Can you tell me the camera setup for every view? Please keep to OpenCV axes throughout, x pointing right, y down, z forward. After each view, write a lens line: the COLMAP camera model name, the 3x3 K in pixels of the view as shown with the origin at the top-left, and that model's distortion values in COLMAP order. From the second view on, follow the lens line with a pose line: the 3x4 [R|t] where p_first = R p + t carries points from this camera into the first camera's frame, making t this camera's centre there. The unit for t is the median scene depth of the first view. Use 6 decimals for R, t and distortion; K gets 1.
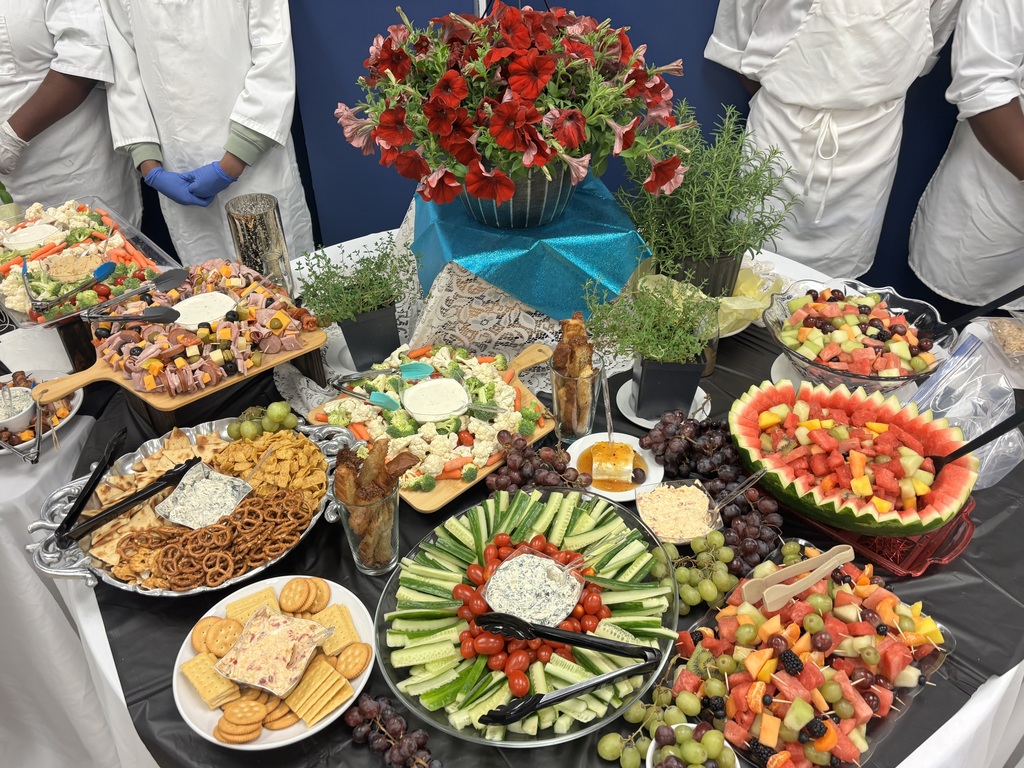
lens RADIAL K [[818.3, 0, 512.0], [0, 818.3, 384.0], [0, 0, 1]] dist [0.002608, 0.000411]
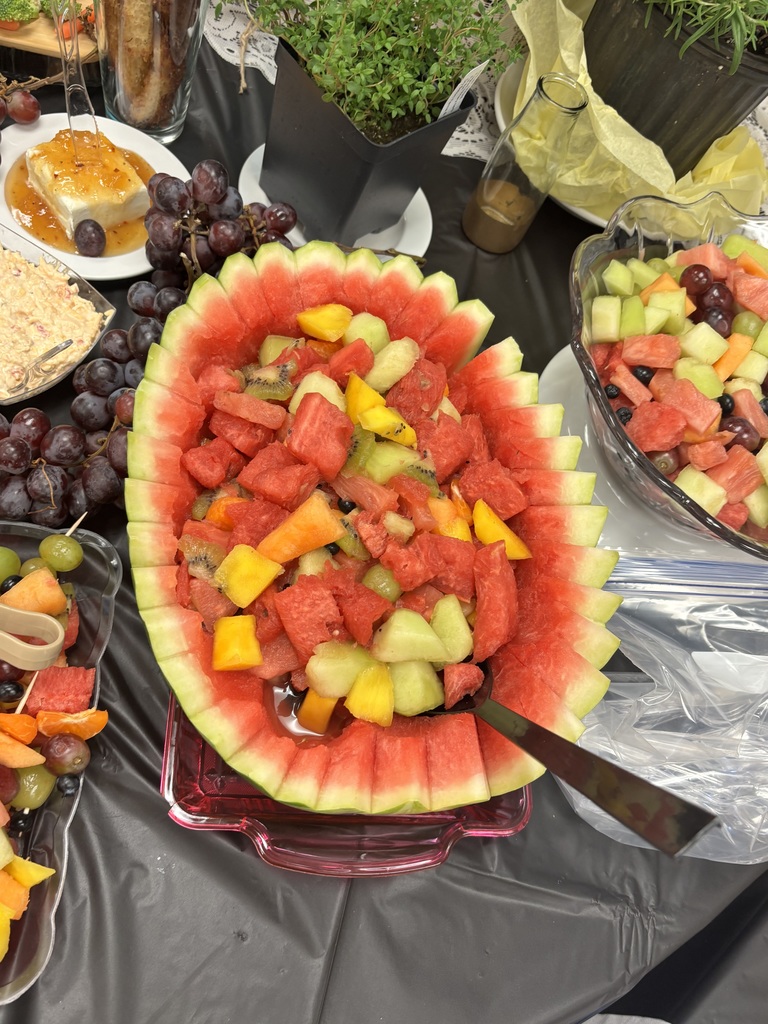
lens RADIAL K [[818.3, 0, 384.0], [0, 818.3, 512.0], [0, 0, 1]] dist [0.002608, 0.000411]
pose [[0.688134, 0.711674, -0.141391, 0.477490], [-0.625078, 0.680402, 0.382533, -0.067462], [0.368442, -0.174854, 0.913059, 0.662898]]
